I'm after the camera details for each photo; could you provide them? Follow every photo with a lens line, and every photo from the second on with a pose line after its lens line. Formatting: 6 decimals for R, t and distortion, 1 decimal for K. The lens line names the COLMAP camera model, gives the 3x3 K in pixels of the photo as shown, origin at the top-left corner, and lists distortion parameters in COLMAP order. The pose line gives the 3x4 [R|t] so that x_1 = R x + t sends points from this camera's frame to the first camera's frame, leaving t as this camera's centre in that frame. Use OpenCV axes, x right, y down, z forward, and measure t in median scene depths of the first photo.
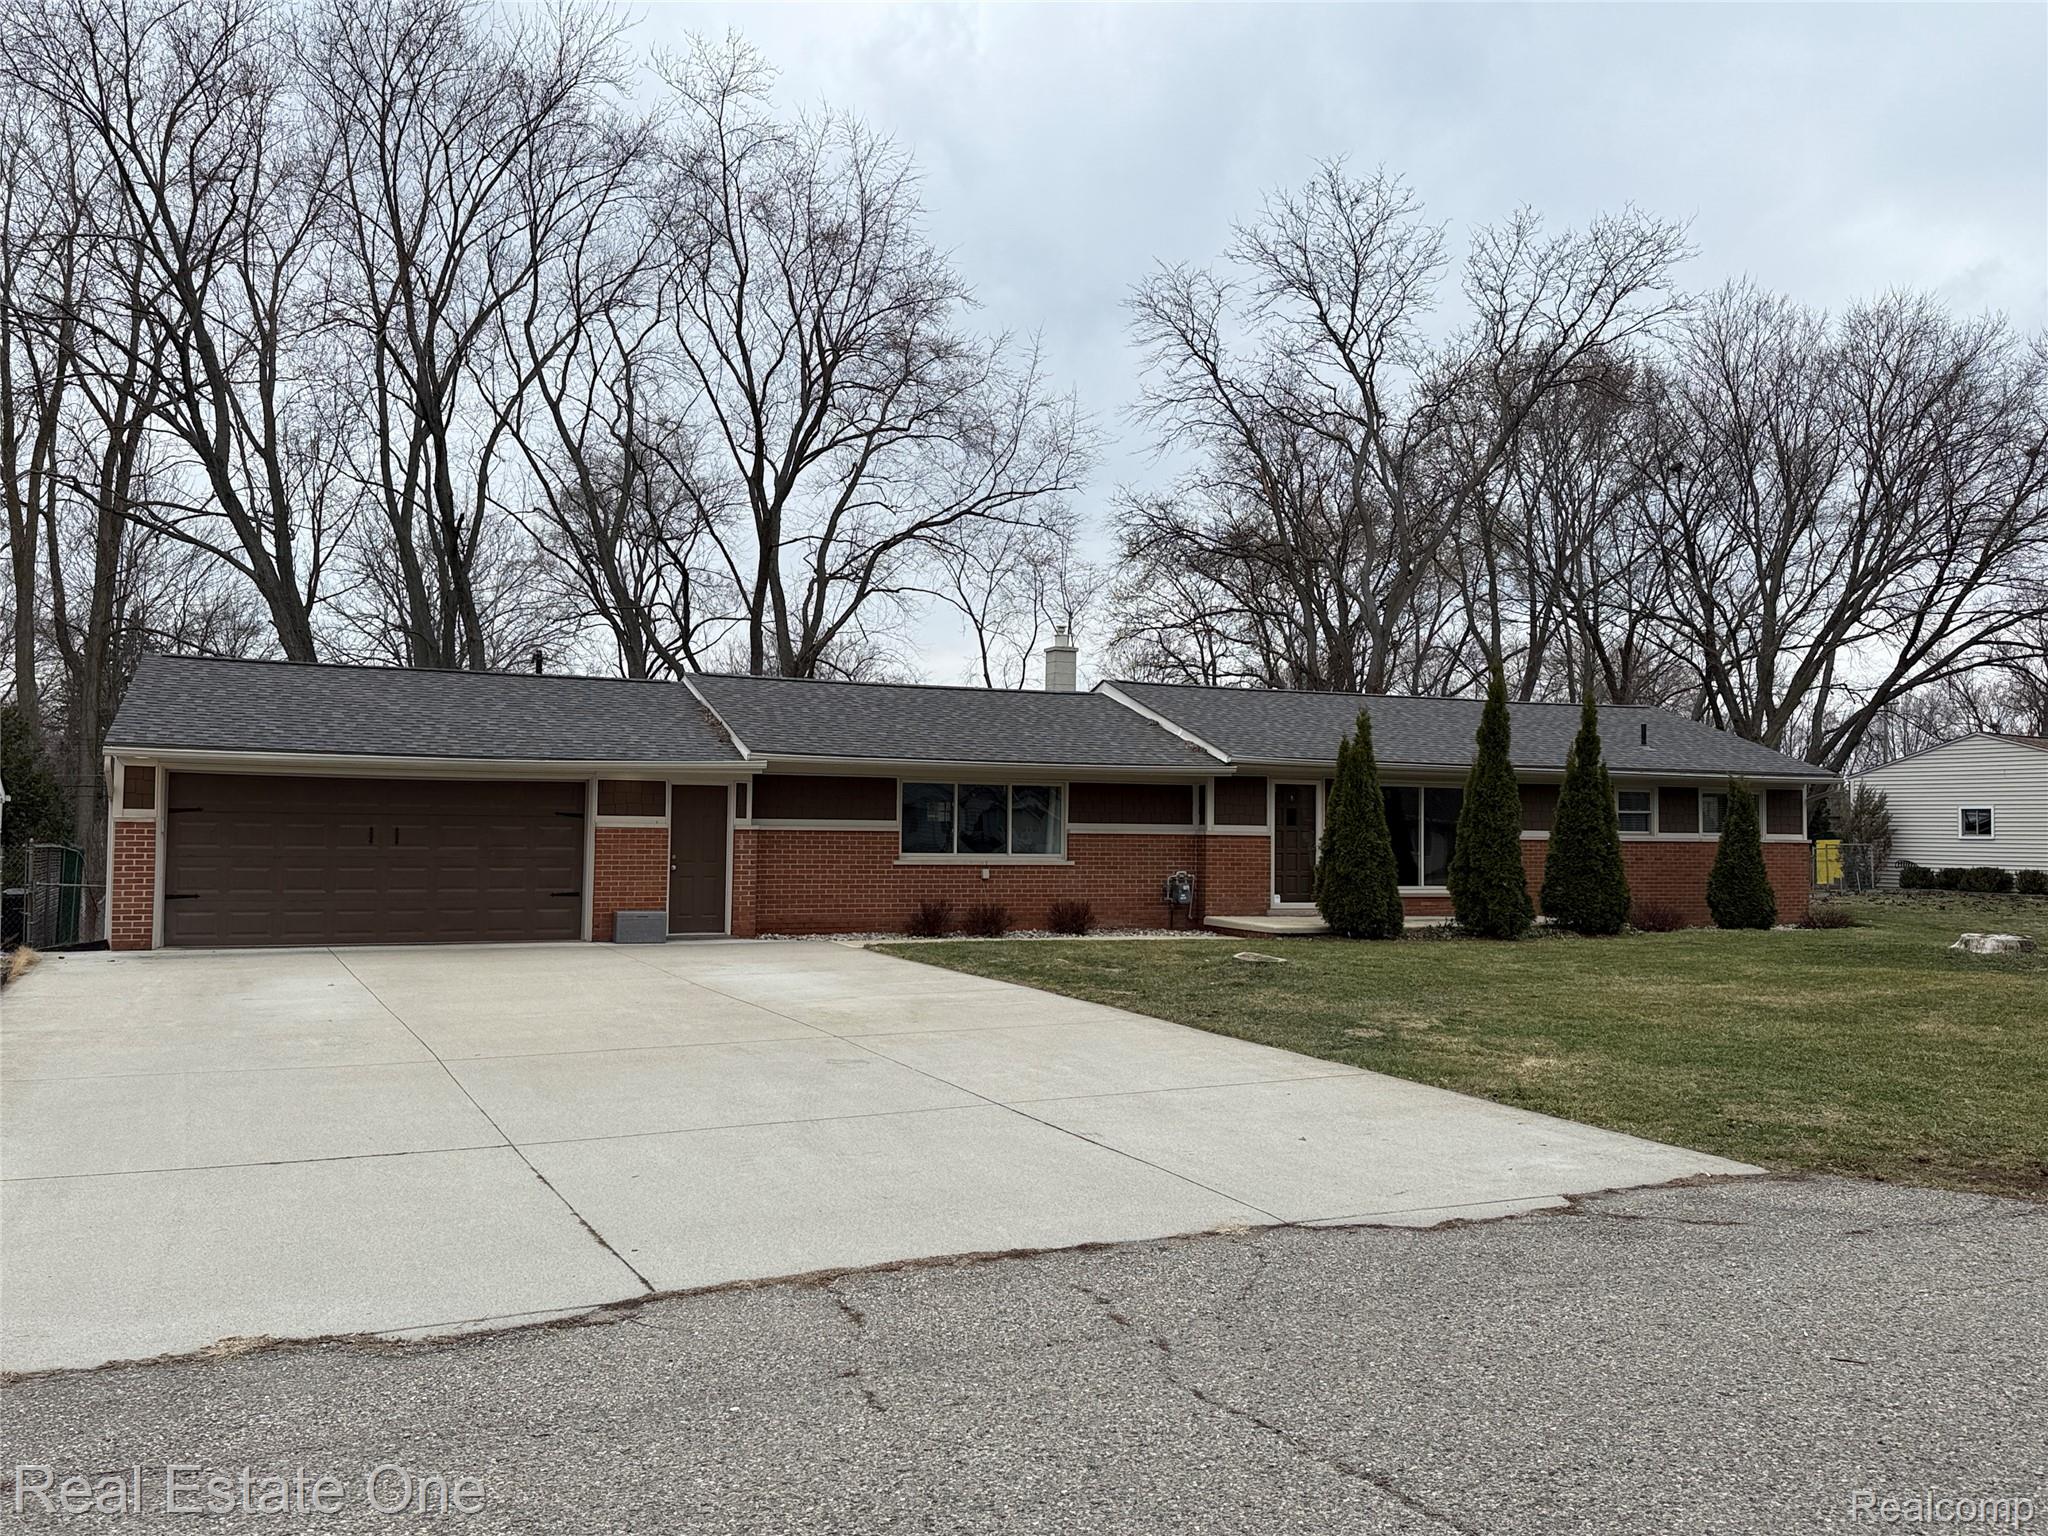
lens RADIAL K [[1642.0, 0, 1024.0], [0, 1642.0, 768.0], [0, 0, 1]] dist [0.004051, -0.002047]
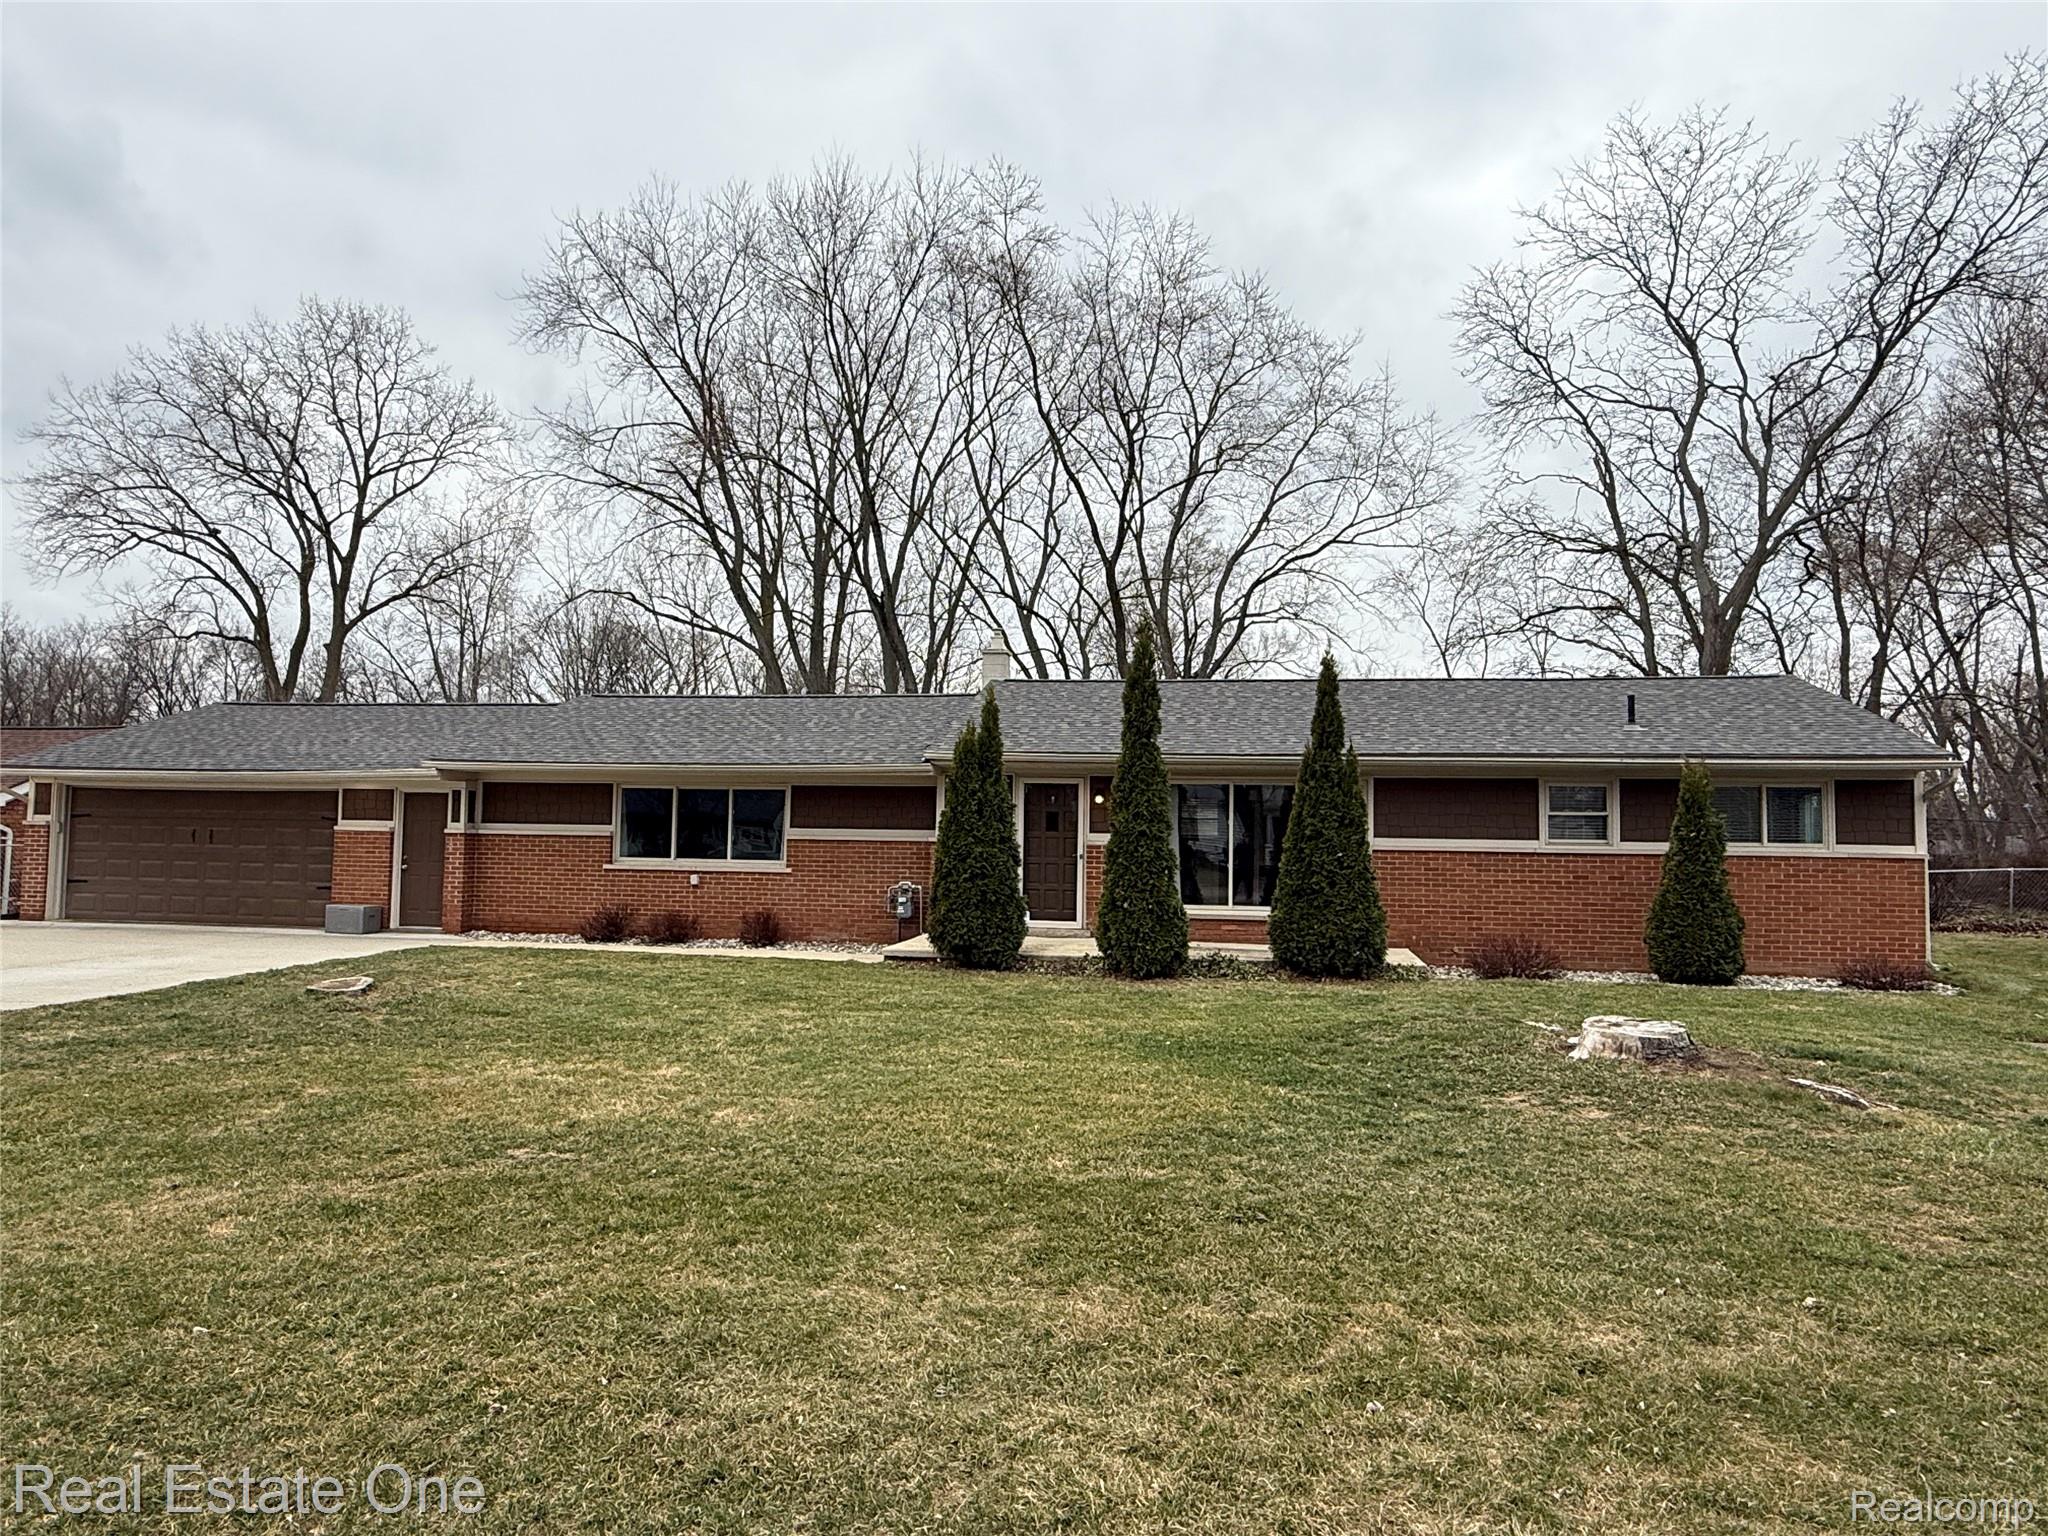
lens RADIAL K [[1322.0, 0, 1024.3], [0, 1322.0, 698.3], [0, 0, 1]] dist [-0.019776, 0.001180]
pose [[0.834675, -0.057450, -0.547738, 0.566639], [0.014804, 0.996526, -0.081962, 0.023123], [0.550544, 0.060303, 0.832625, 0.426789]]
